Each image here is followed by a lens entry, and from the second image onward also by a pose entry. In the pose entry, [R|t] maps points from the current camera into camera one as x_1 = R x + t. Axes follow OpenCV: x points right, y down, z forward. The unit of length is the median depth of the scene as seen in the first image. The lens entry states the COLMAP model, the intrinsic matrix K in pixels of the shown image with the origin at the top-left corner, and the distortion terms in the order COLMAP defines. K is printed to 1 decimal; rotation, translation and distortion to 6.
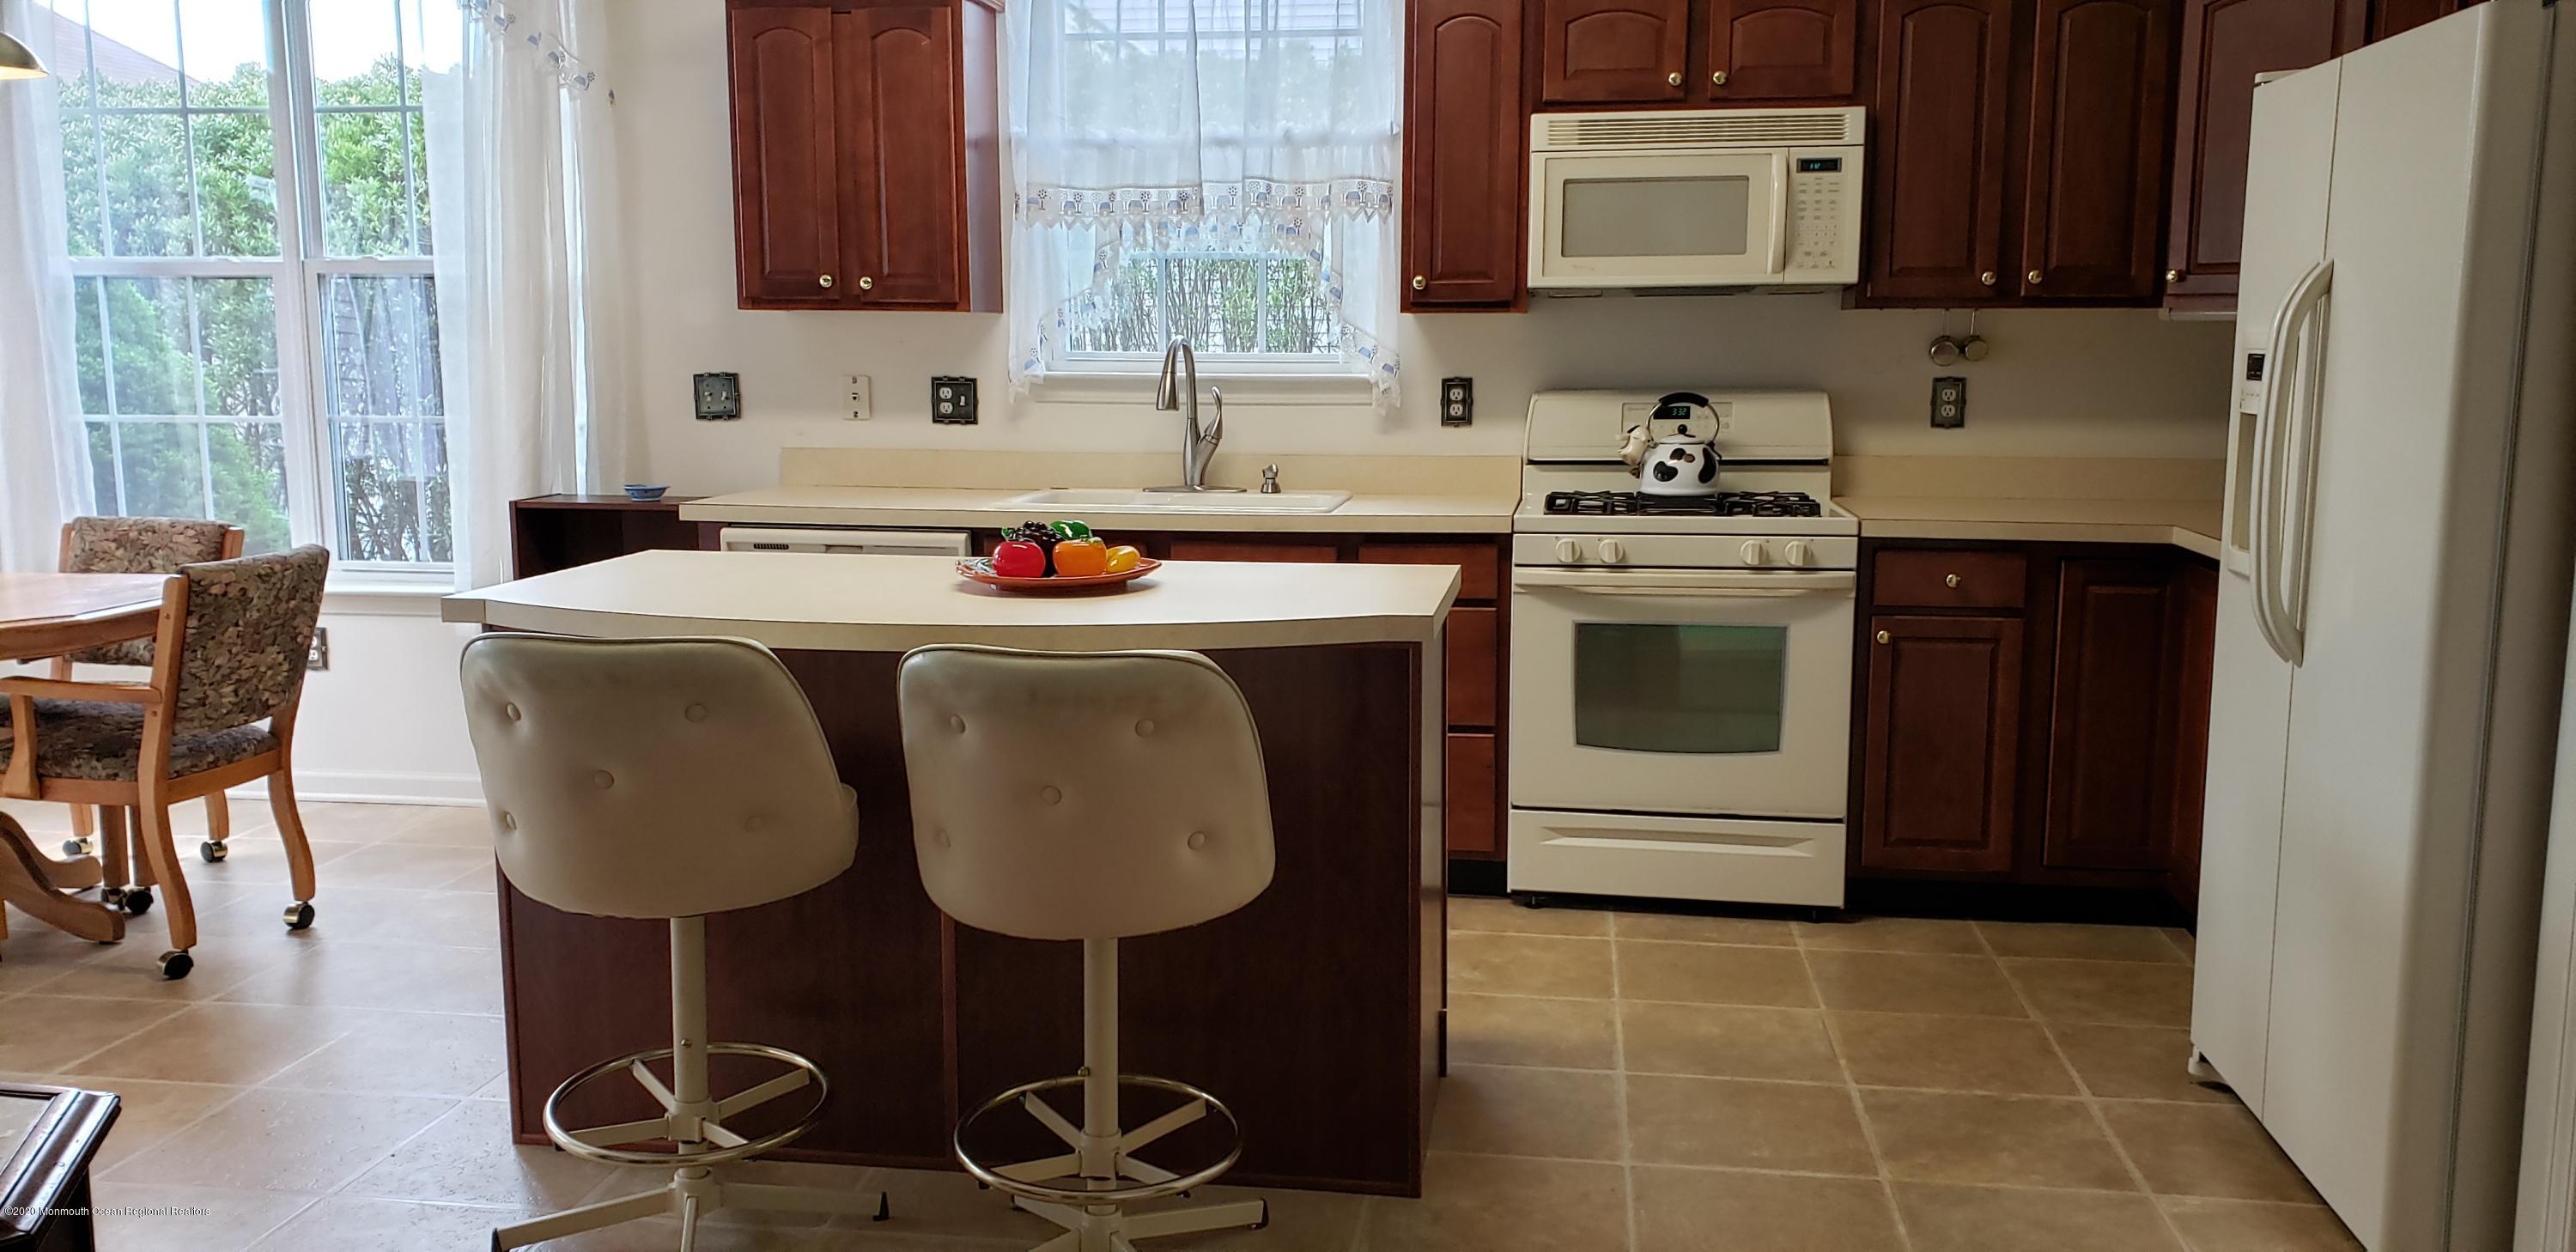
lens RADIAL K [[2054.2, 0, 1282.0], [0, 2054.2, 619.7], [0, 0, 1]] dist [0.076717, -0.087403]
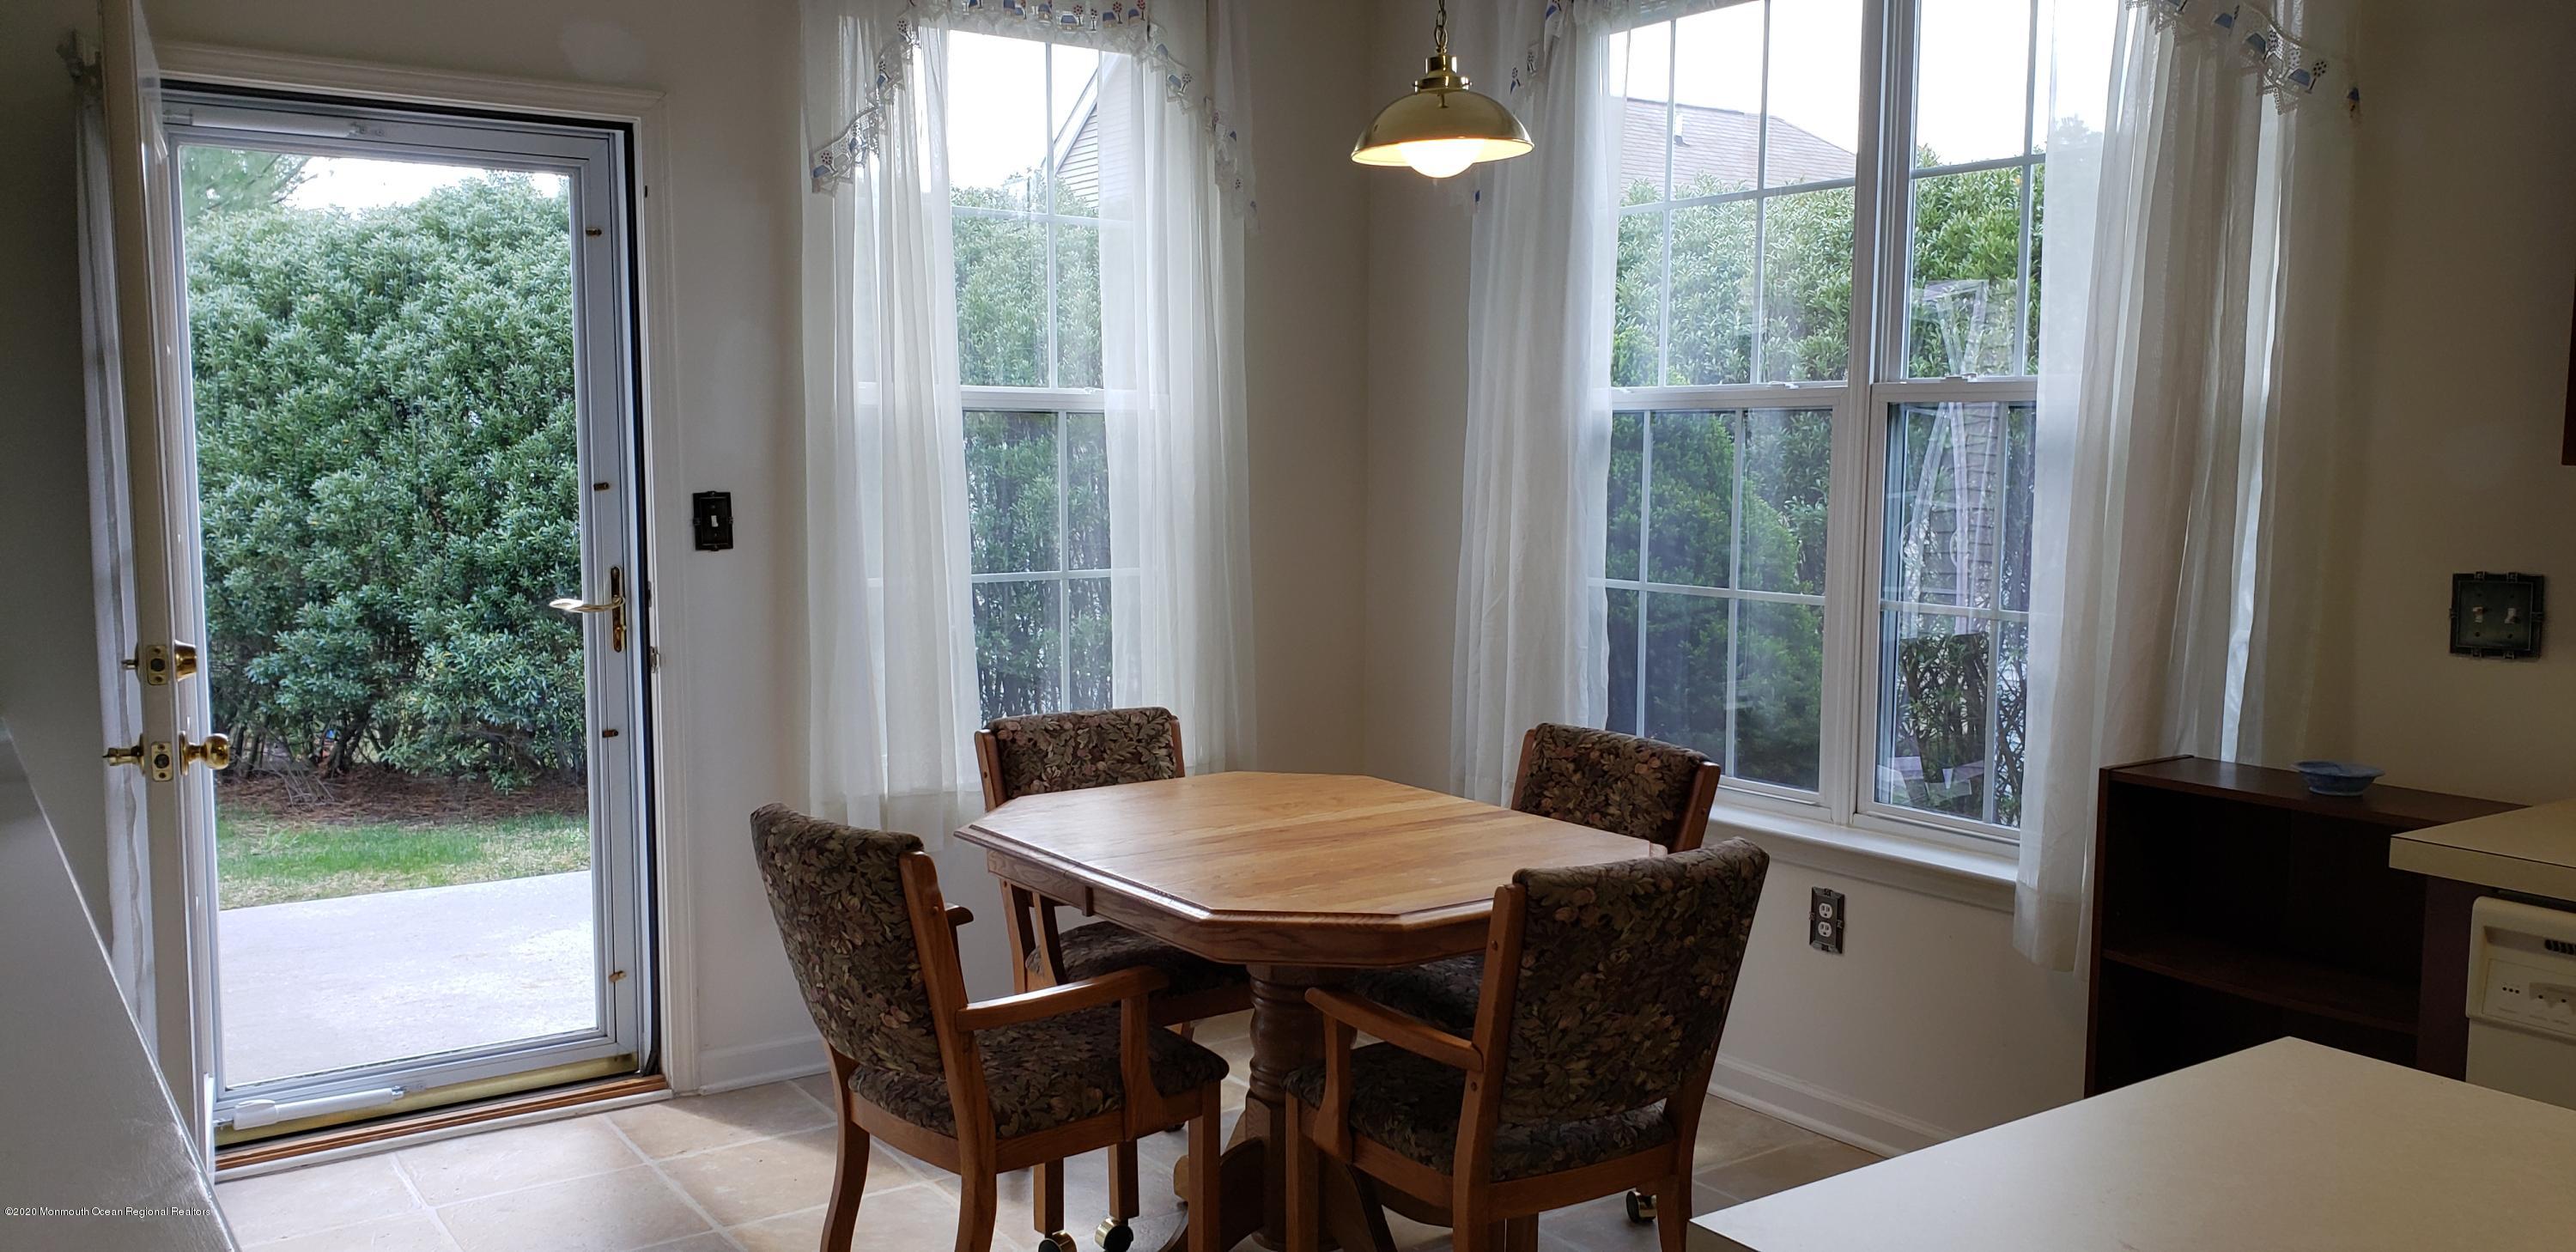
lens RADIAL K [[2054.2, 0, 1282.0], [0, 2054.2, 619.7], [0, 0, 1]] dist [0.076717, -0.087403]
pose [[0.700663, 0.072049, -0.709845, -0.109536], [-0.108997, 0.994020, -0.006694, -0.071188], [0.705118, 0.082061, 0.704326, 0.395437]]
